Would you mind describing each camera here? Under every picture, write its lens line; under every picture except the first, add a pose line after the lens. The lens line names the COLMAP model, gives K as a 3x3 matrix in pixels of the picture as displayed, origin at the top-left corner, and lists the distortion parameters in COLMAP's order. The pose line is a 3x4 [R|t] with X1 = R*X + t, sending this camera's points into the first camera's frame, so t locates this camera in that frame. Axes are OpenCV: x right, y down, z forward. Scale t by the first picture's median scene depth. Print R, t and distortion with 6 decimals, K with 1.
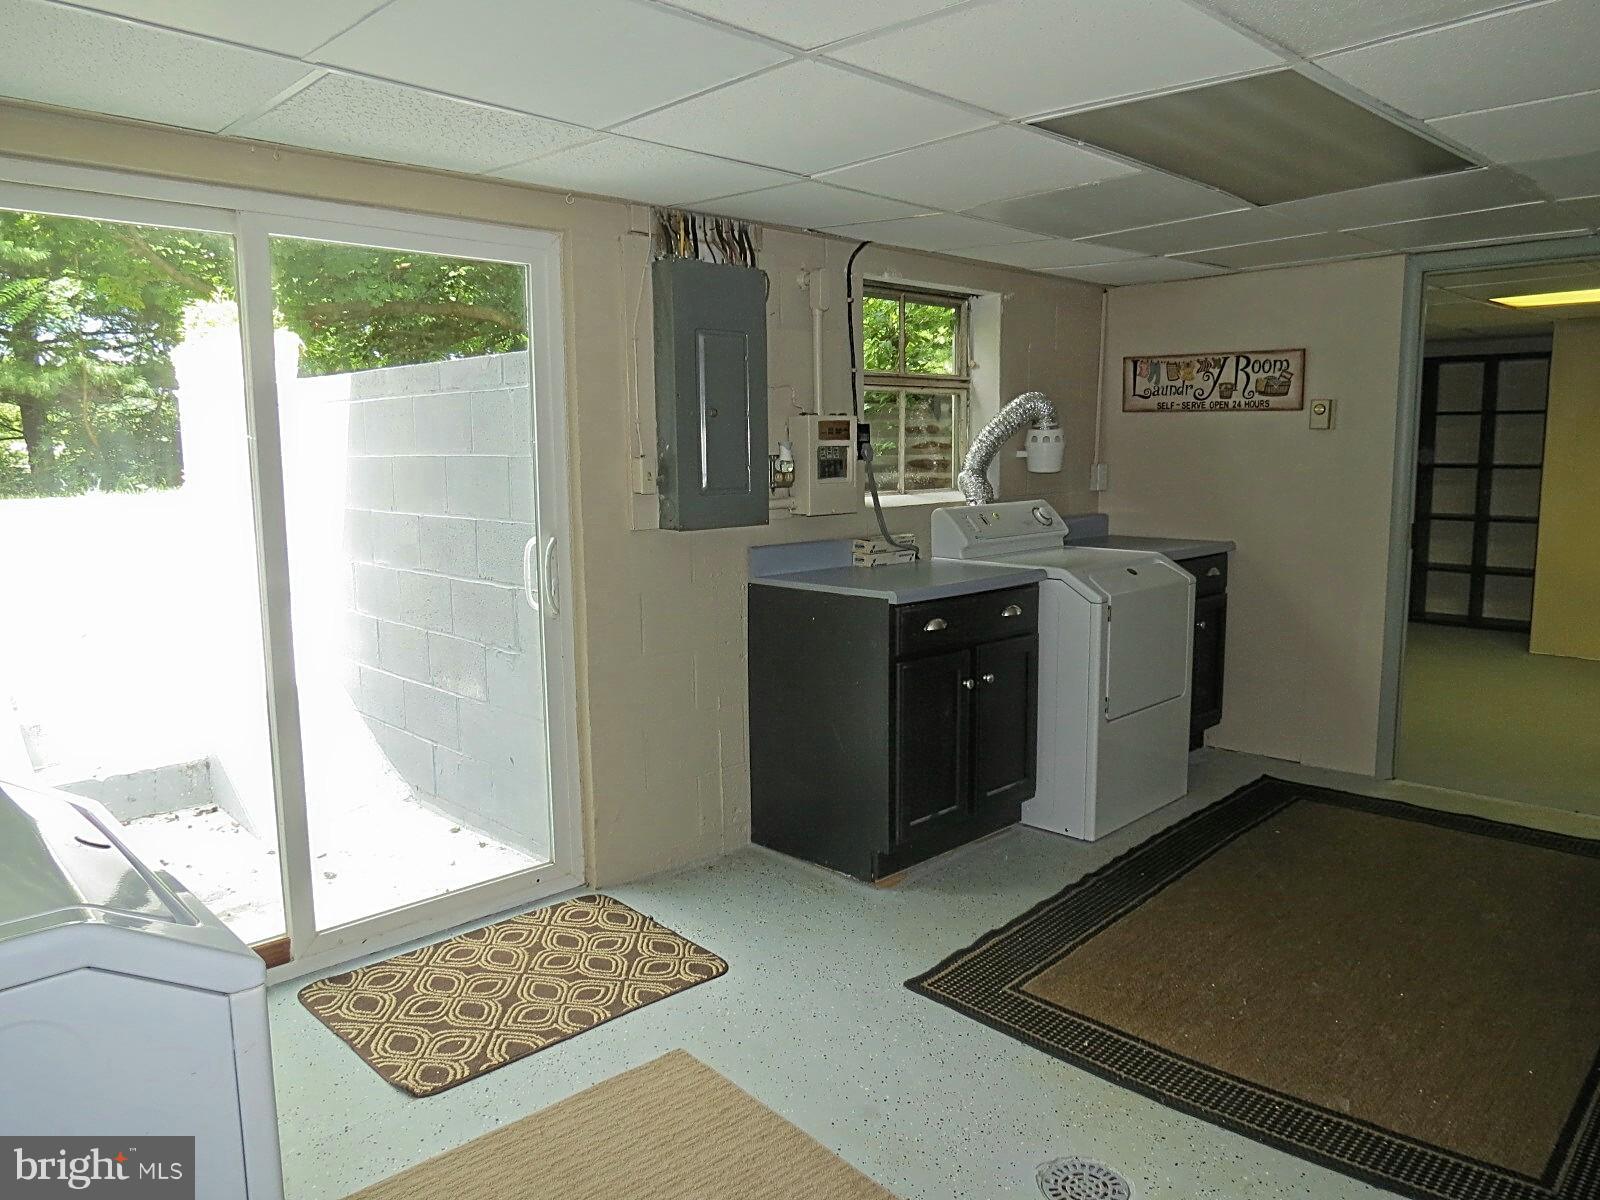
lens RADIAL K [[1139.9, 0, 798.6], [0, 1139.9, 600.6], [0, 0, 1]] dist [-0.022236, 0.002300]
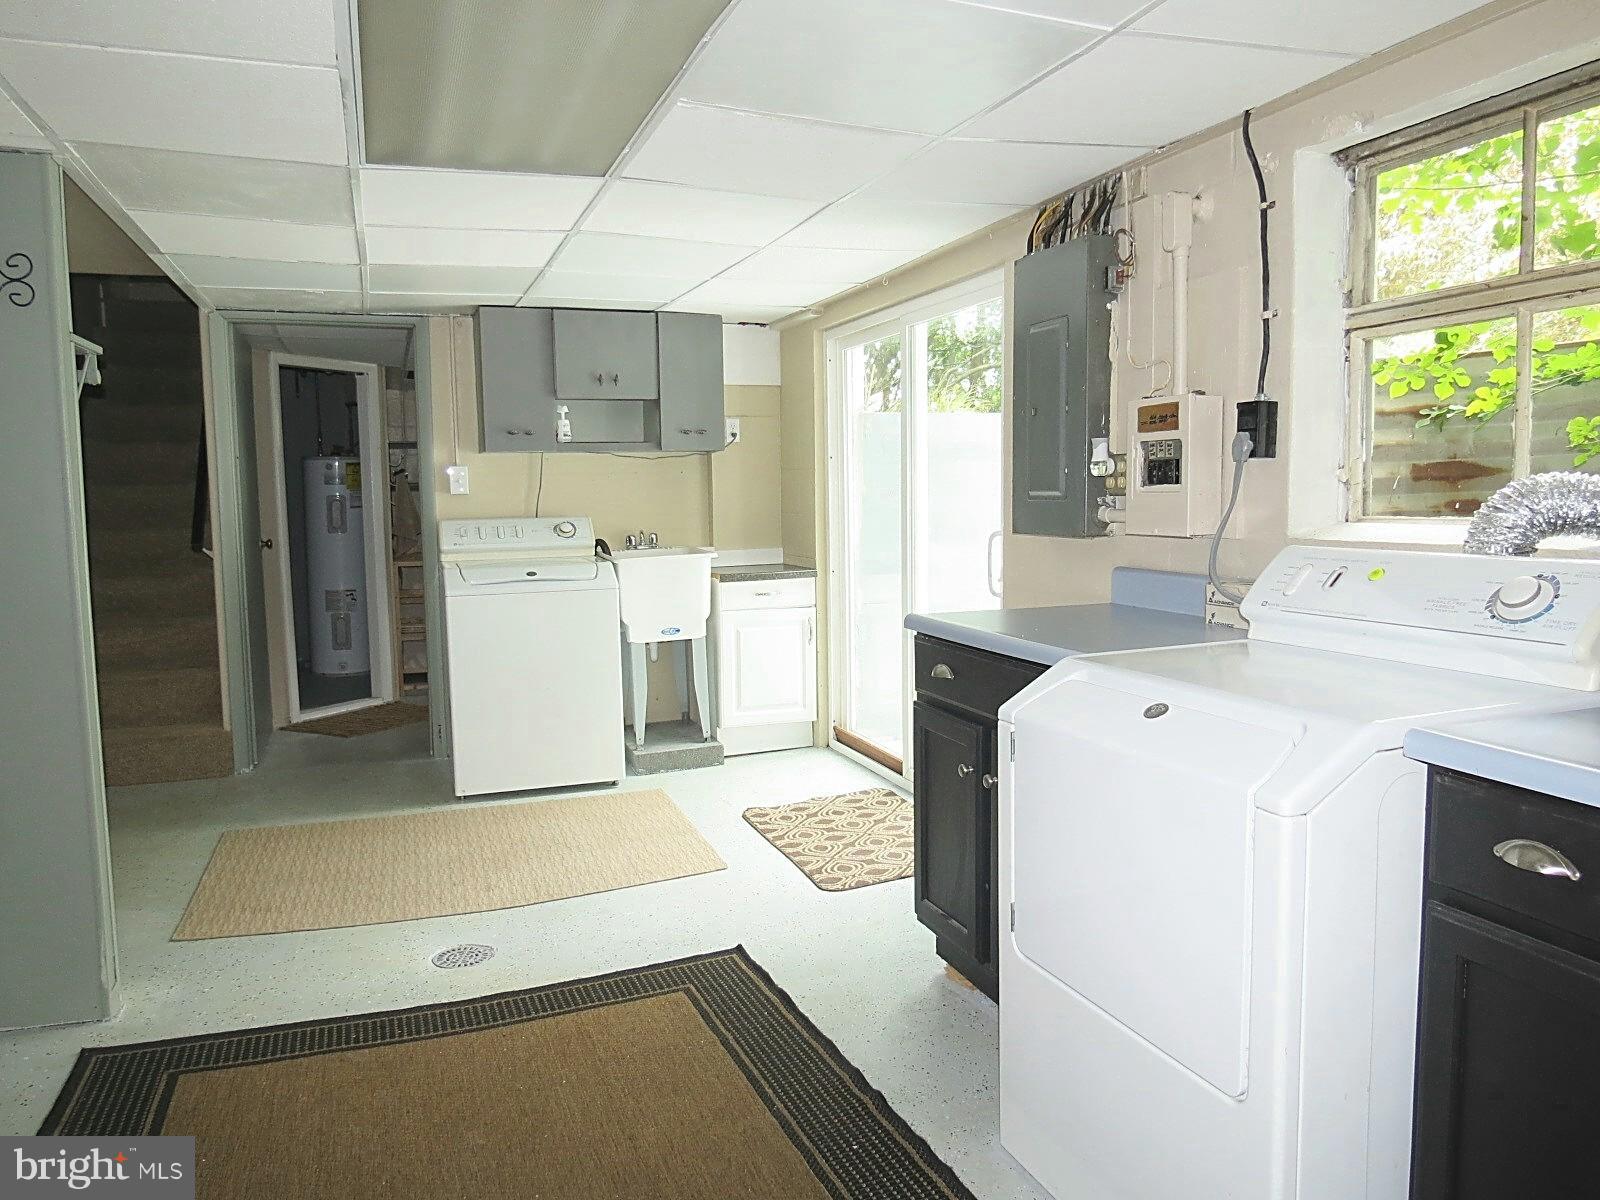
lens RADIAL K [[1139.9, 0, 798.6], [0, 1139.9, 600.6], [0, 0, 1]] dist [-0.022236, 0.002300]
pose [[-0.416911, 0.108697, -0.902424, 1.022543], [-0.101669, 0.981017, 0.165134, -0.173170], [0.903243, 0.160595, -0.397946, 1.441359]]
